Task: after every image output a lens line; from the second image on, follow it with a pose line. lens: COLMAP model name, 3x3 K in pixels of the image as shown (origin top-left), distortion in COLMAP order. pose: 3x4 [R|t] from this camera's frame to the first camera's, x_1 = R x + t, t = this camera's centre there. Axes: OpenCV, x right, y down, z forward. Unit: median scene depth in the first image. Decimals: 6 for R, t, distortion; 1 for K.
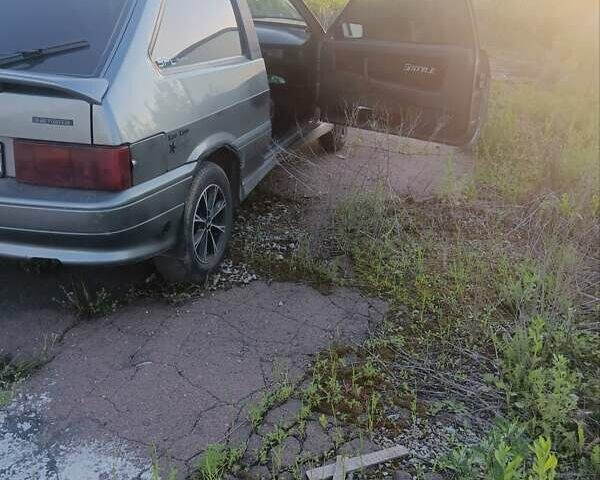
lens RADIAL K [[666.1, 0, 300.0], [0, 666.1, 240.0], [0, 0, 1]] dist [0.076506, -0.148191]
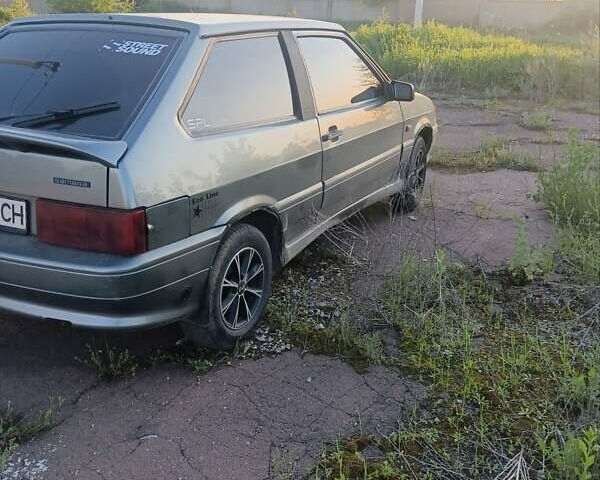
lens RADIAL K [[666.1, 0, 300.0], [0, 666.1, 240.0], [0, 0, 1]] dist [0.076506, -0.148191]
pose [[0.985576, 0.049843, -0.161727, 0.106683], [-0.060749, 0.996150, -0.063201, -0.041708], [0.157955, 0.072114, 0.984810, 0.069920]]
